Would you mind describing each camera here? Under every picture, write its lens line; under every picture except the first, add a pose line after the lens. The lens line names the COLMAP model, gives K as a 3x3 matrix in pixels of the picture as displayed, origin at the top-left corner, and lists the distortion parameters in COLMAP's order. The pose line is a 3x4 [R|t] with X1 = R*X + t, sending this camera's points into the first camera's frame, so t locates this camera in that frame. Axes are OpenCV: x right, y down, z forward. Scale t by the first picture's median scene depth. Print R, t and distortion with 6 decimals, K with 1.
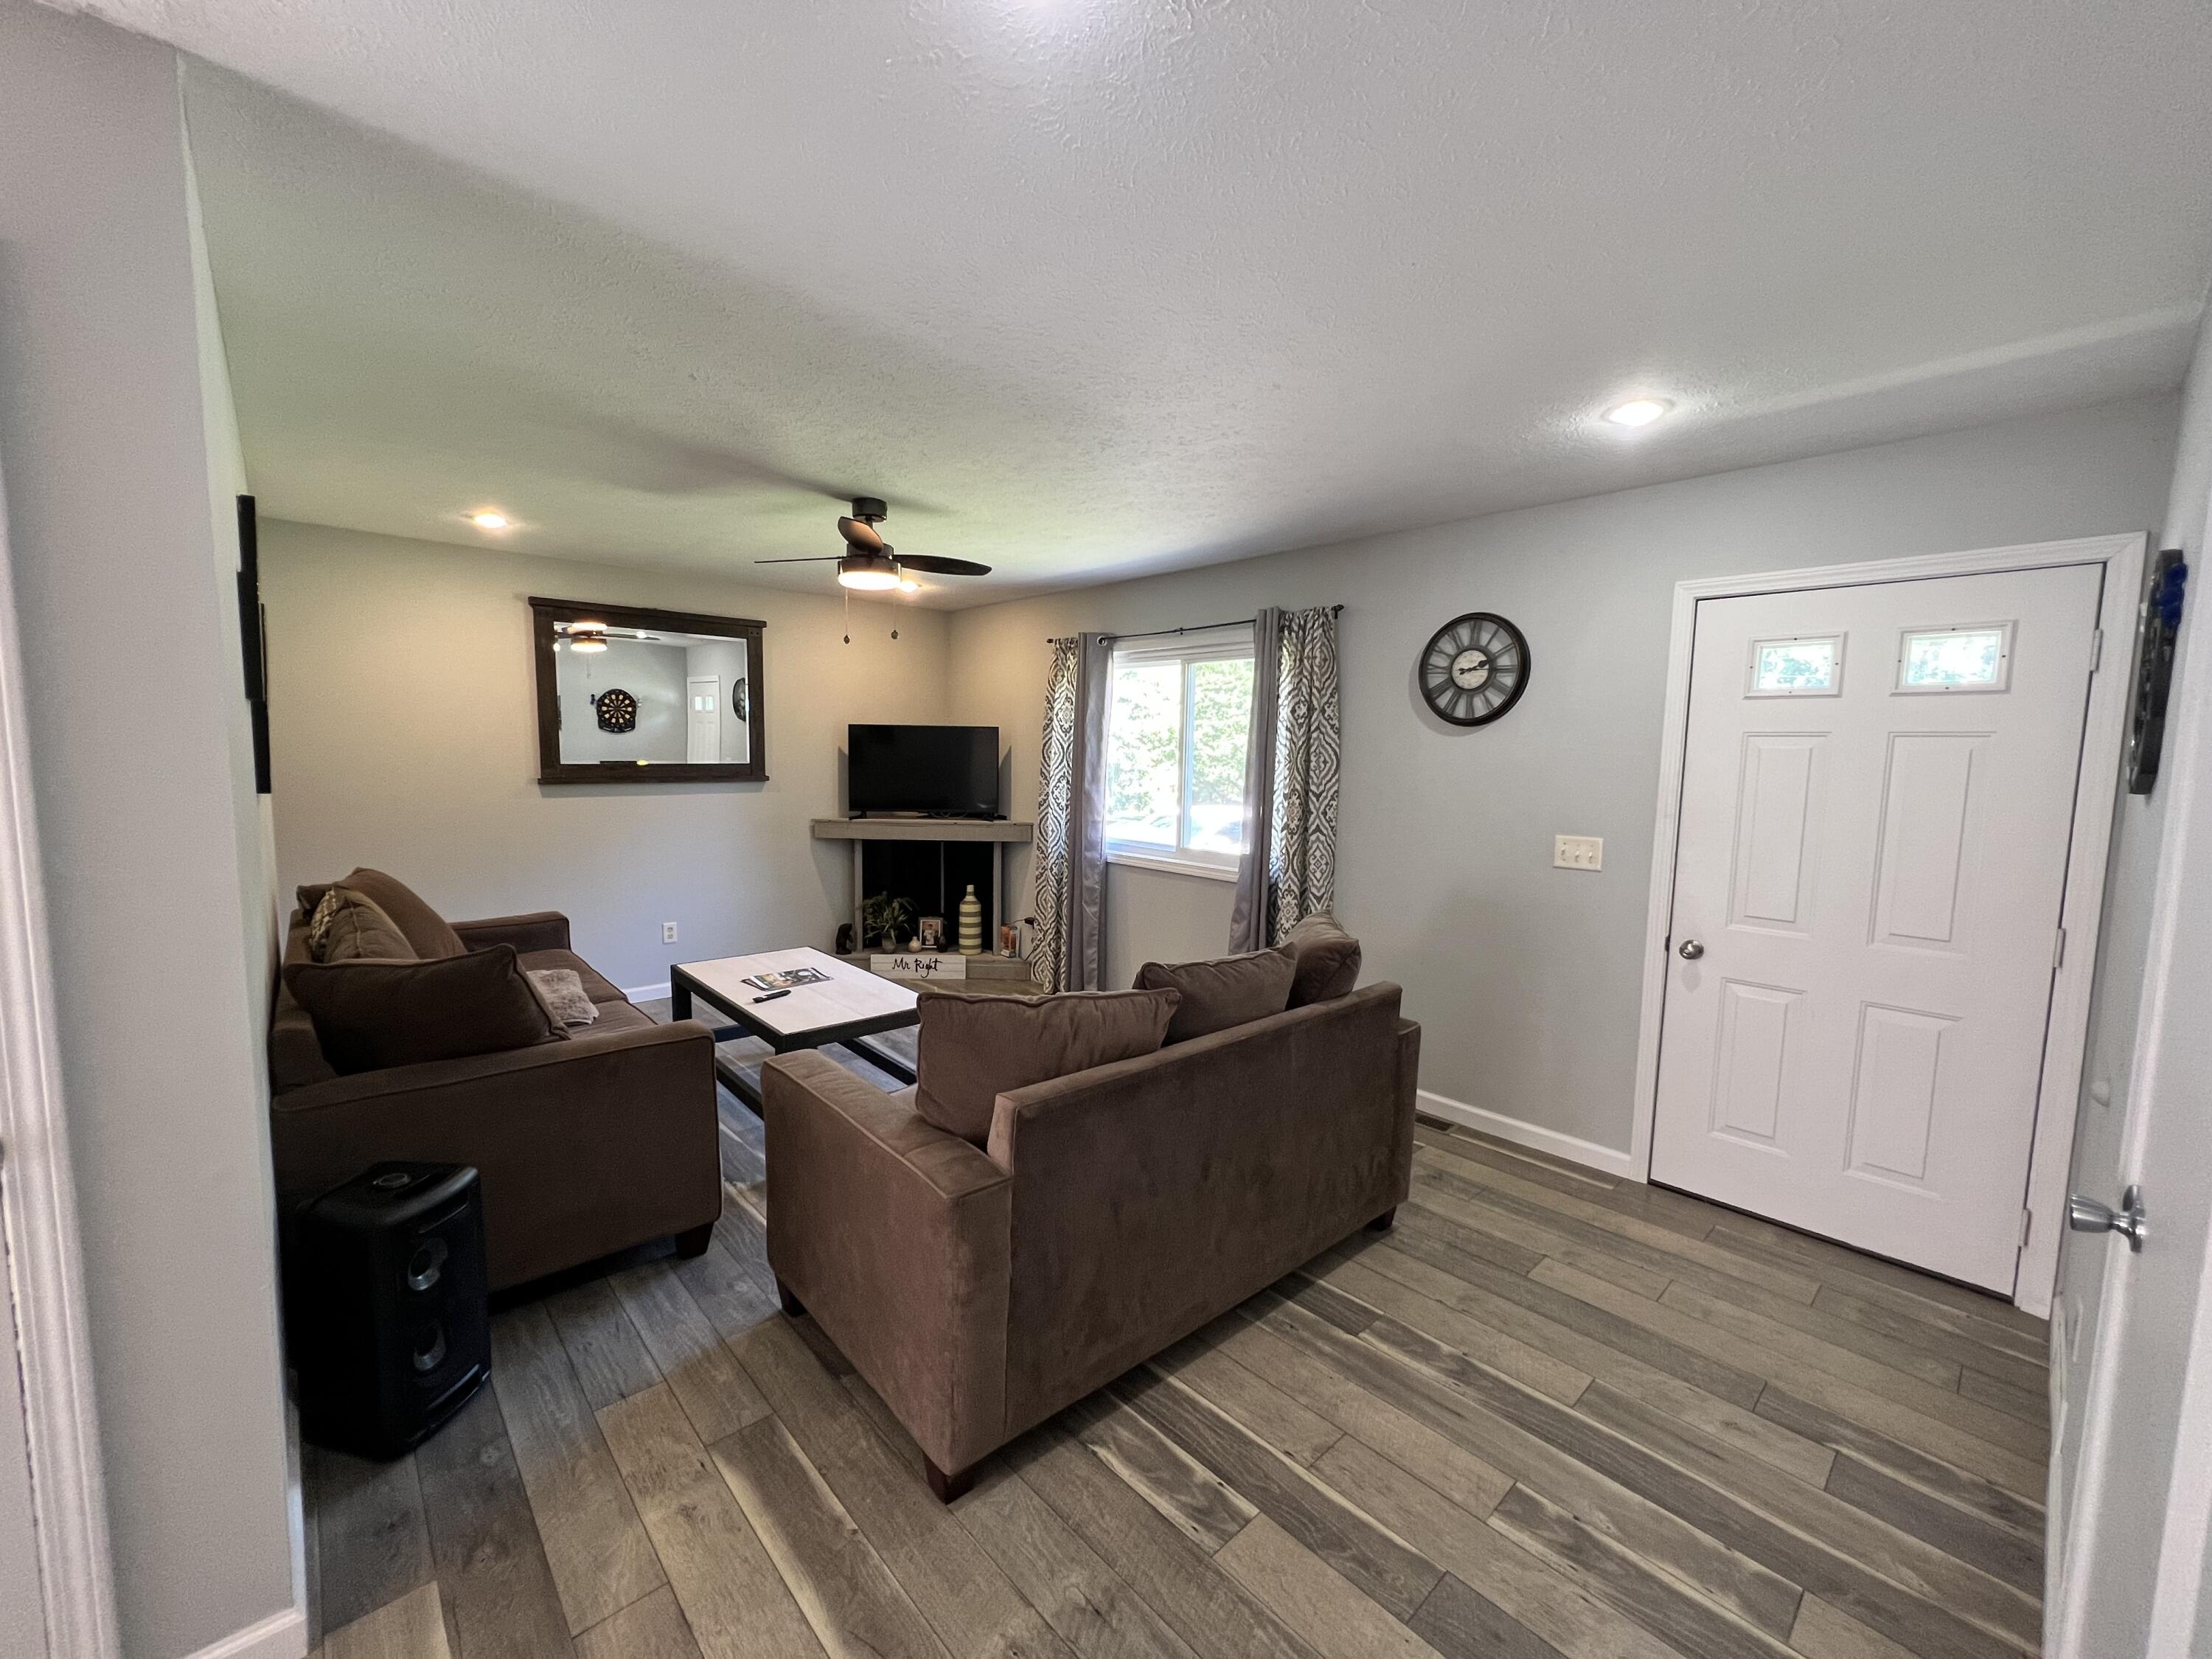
lens RADIAL K [[885.4, 0, 1102.2], [0, 885.4, 828.7], [0, 0, 1]] dist [-0.003136, 0.001205]
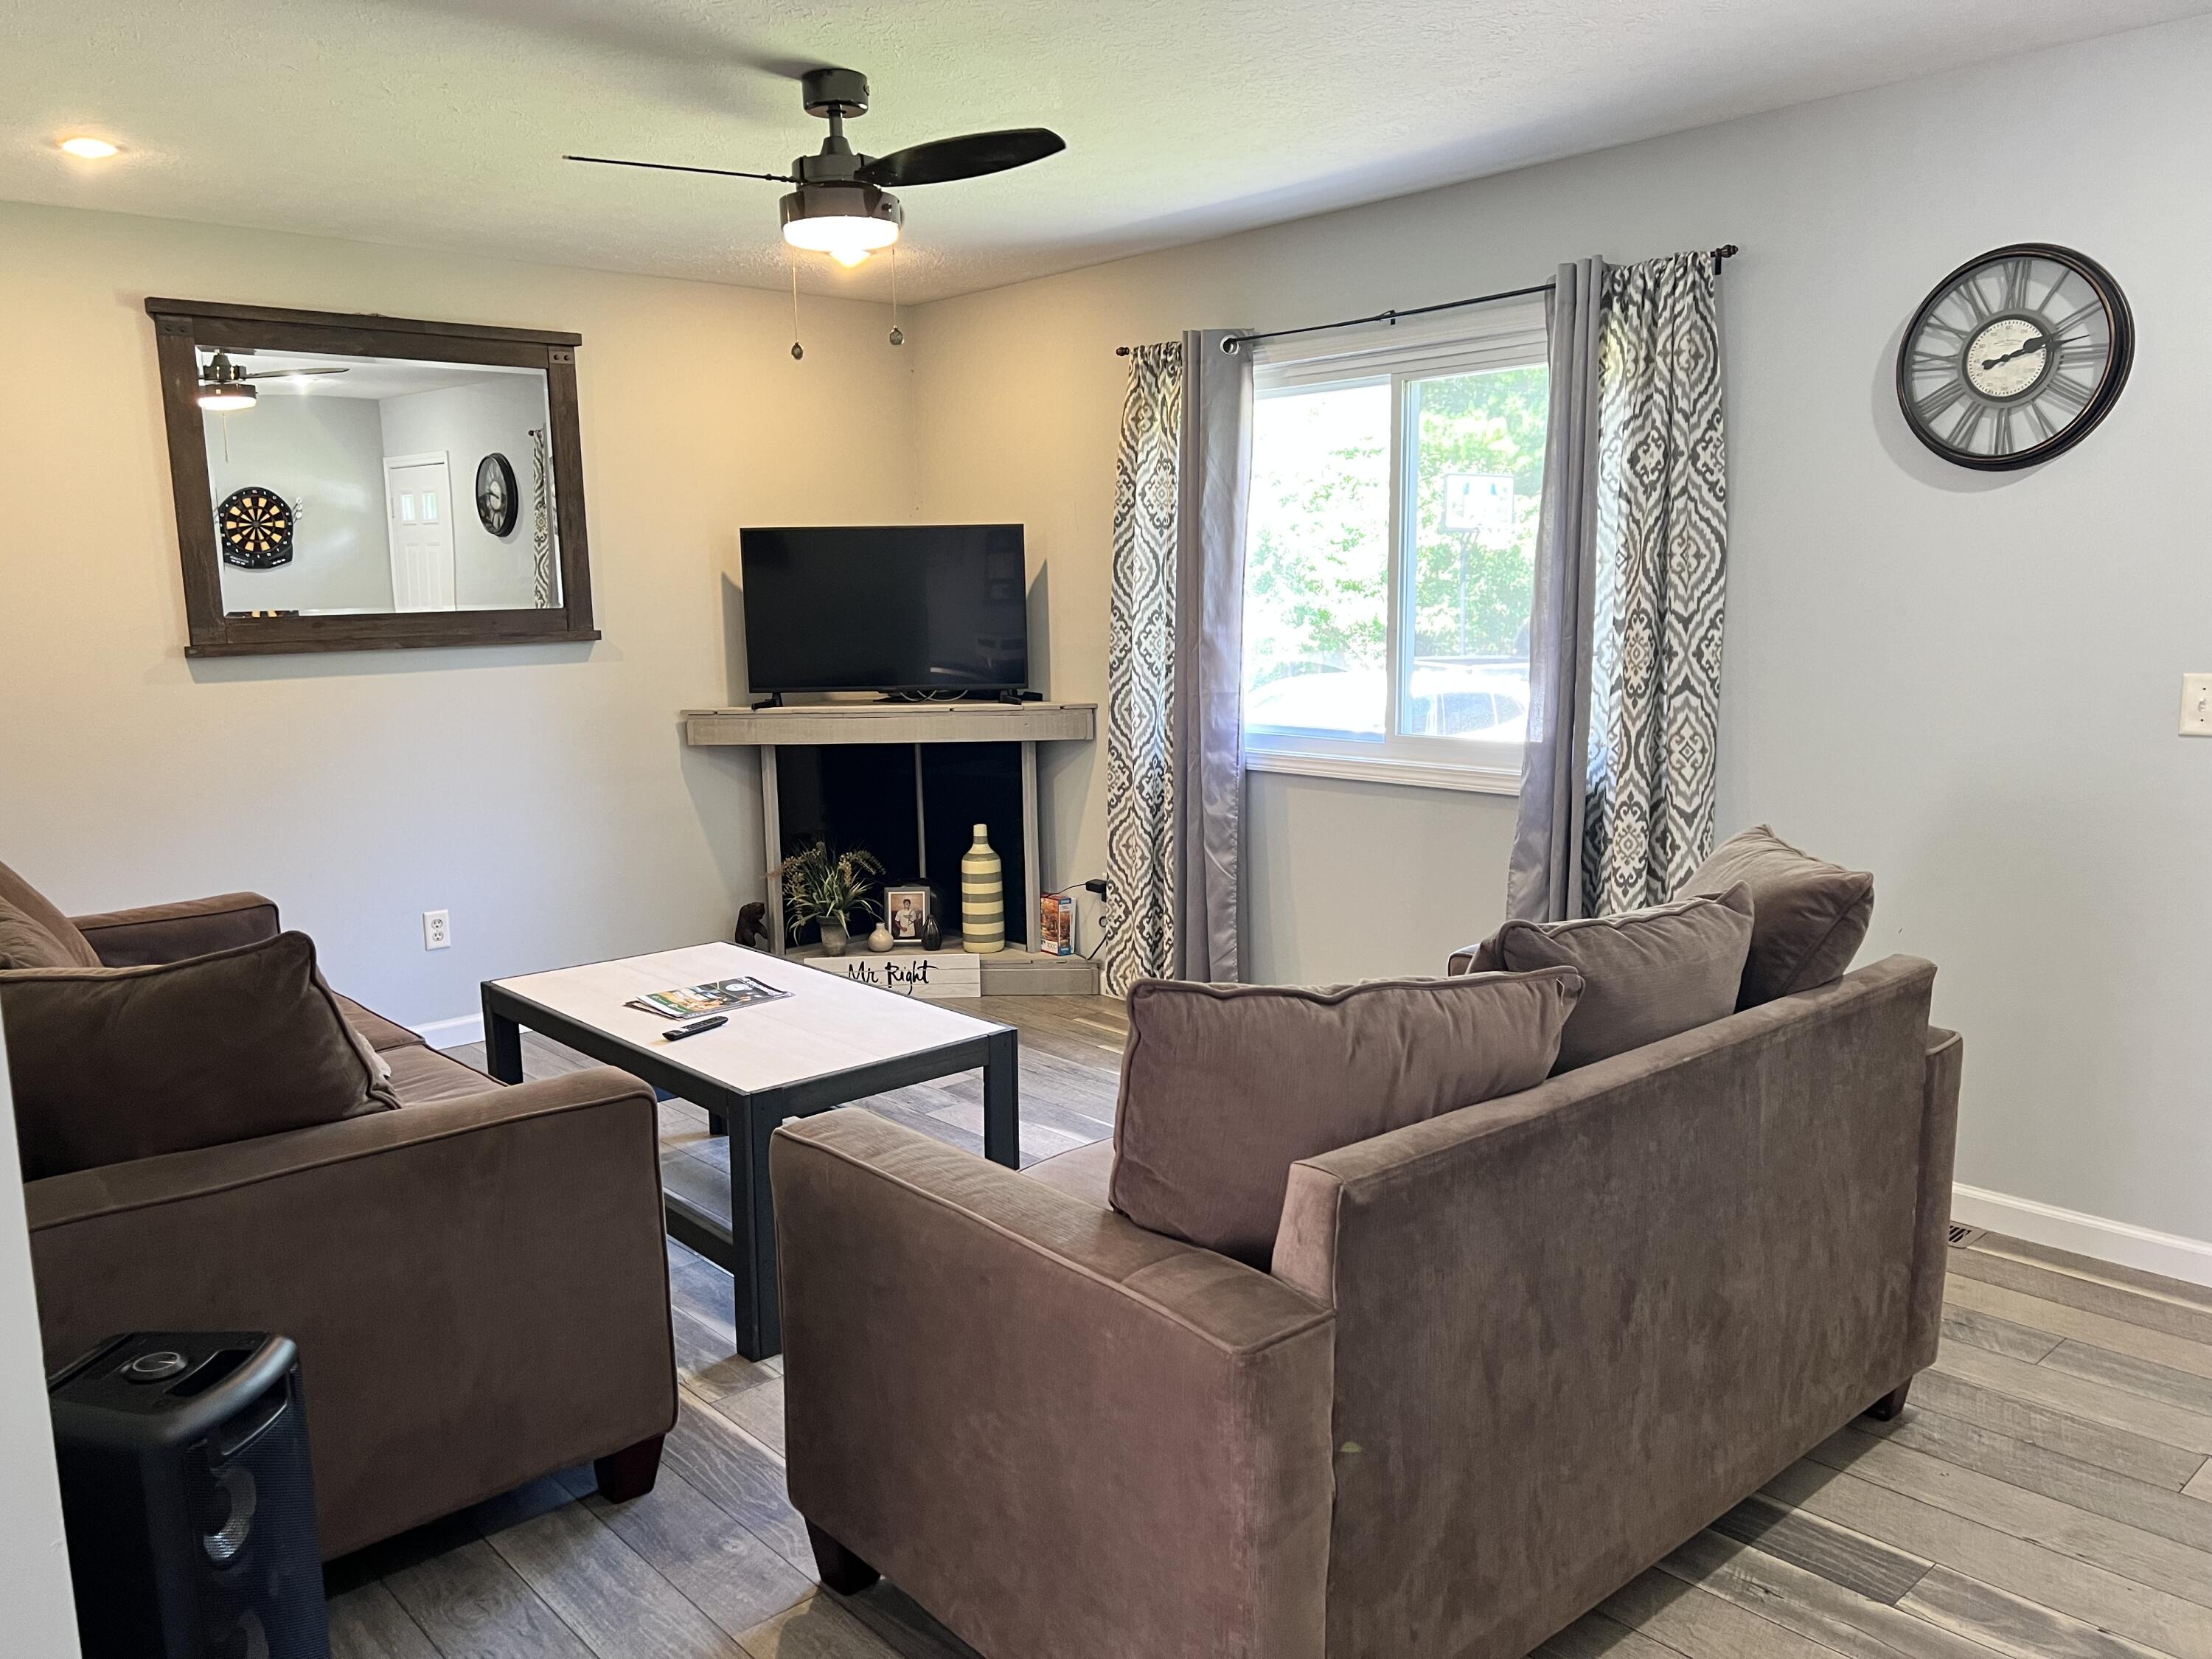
lens RADIAL K [[1655.5, 0, 1106.1], [0, 1655.5, 826.3], [0, 0, 1]] dist [0.055415, -0.061649]
pose [[0.999166, -0.034864, -0.021241, -0.105974], [0.036082, 0.997549, 0.059948, 0.015902], [0.019099, -0.060664, 0.997975, 0.001186]]
